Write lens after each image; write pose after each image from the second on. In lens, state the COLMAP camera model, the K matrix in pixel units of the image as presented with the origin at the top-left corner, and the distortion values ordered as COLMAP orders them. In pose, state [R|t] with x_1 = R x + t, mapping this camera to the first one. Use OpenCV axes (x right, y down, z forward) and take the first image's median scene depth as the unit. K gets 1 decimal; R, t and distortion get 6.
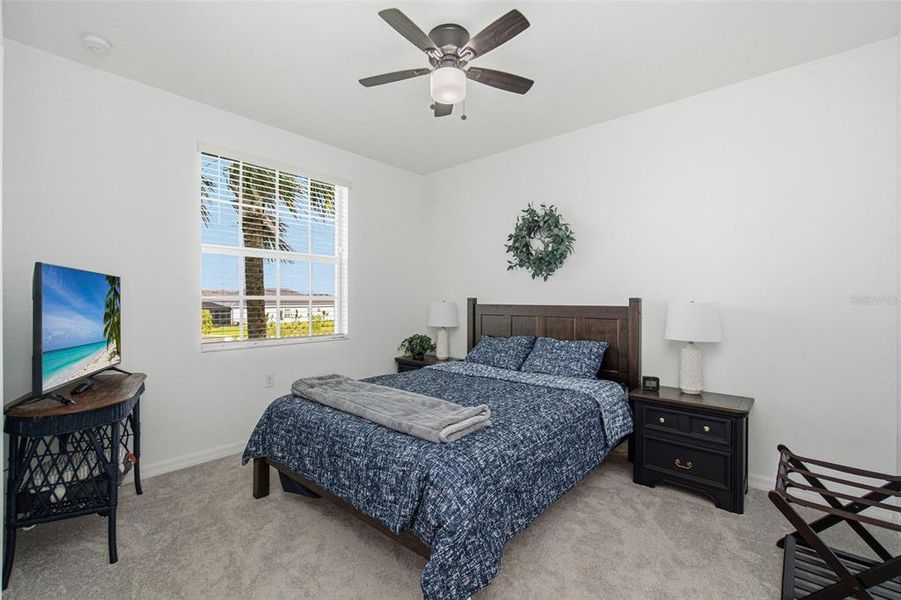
lens RADIAL K [[395.3, 0, 445.8], [0, 395.3, 300.7], [0, 0, 1]] dist [0.000106, 0.000109]
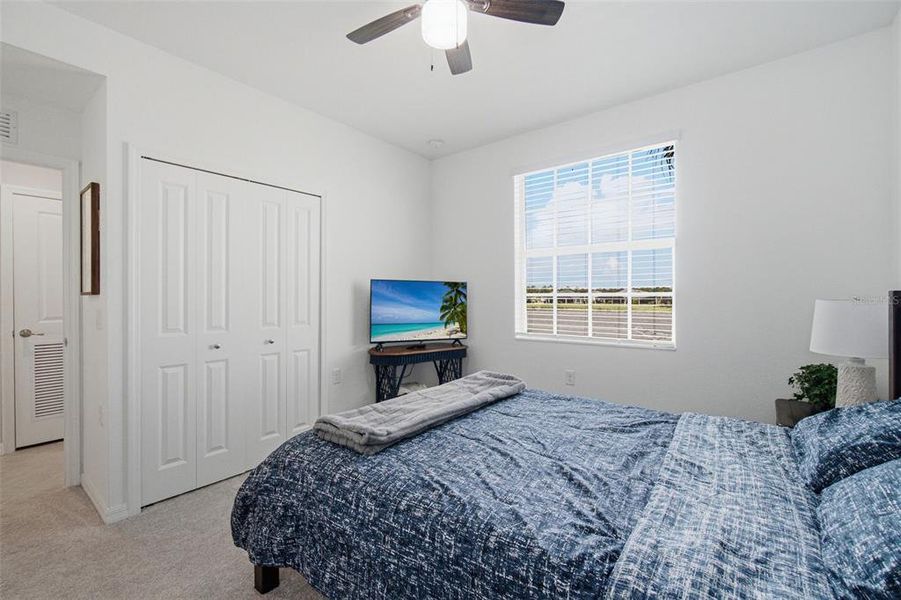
lens RADIAL K [[395.3, 0, 445.8], [0, 395.3, 300.7], [0, 0, 1]] dist [0.000106, 0.000109]
pose [[0.046444, 0.013854, -0.998825, 0.710085], [0.000813, 0.999903, 0.013906, -0.008882], [0.998921, -0.001458, 0.046428, 0.865361]]
